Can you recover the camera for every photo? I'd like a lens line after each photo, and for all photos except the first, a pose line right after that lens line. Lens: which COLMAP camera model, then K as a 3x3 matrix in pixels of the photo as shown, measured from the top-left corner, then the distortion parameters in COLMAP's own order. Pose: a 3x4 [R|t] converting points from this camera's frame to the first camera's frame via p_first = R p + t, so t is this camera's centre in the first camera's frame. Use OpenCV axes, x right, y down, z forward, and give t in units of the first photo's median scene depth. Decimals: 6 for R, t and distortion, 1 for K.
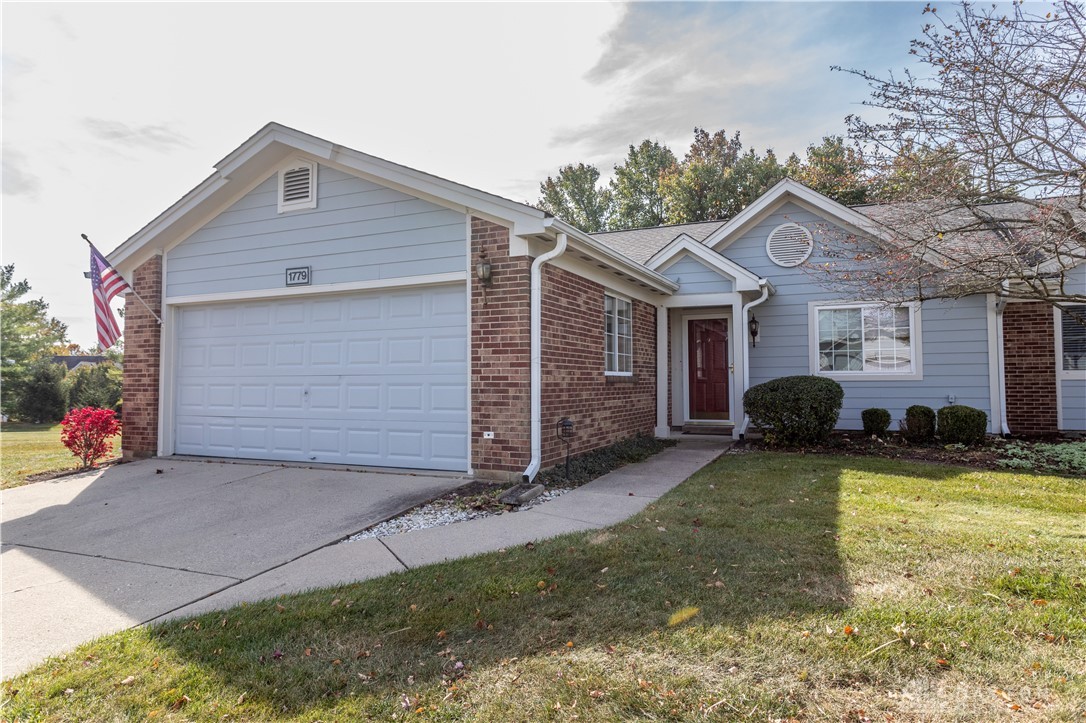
lens RADIAL K [[664.5, 0, 548.1], [0, 664.5, 362.9], [0, 0, 1]] dist [-0.000087, -0.000386]
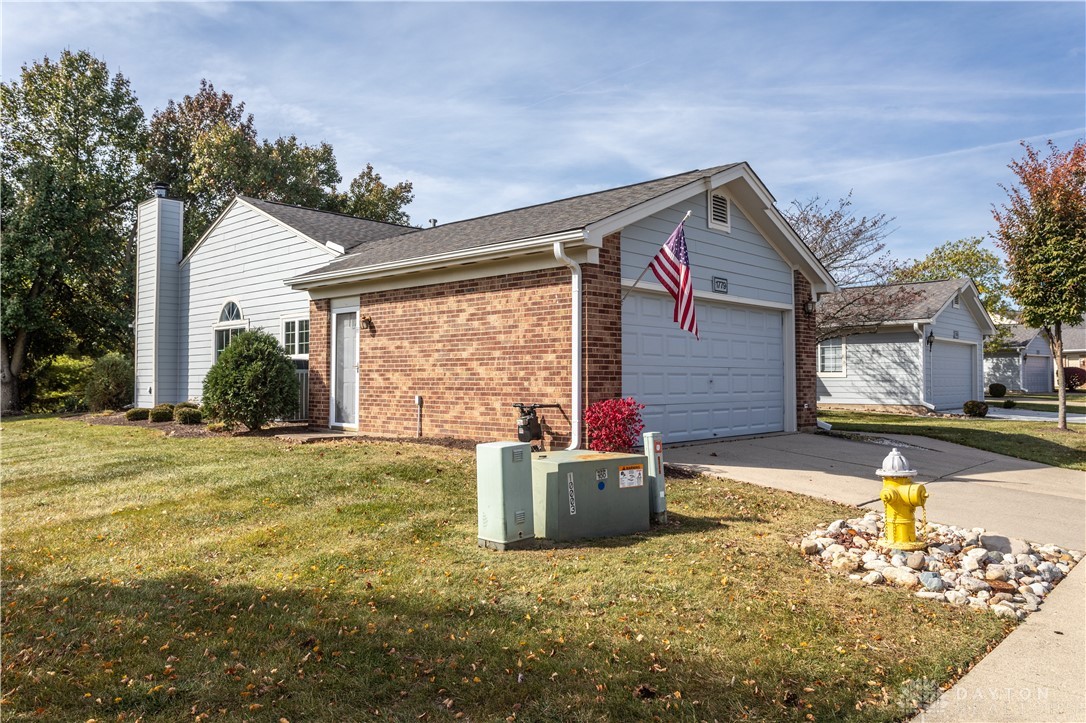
lens RADIAL K [[771.1, 0, 536.4], [0, 771.1, 362.3], [0, 0, 1]] dist [0.009224, 0.005051]
pose [[0.320299, 0.026630, 0.946942, -1.412580], [-0.029774, 0.999394, -0.018034, 0.035613], [-0.946848, -0.022418, 0.320898, 0.670815]]
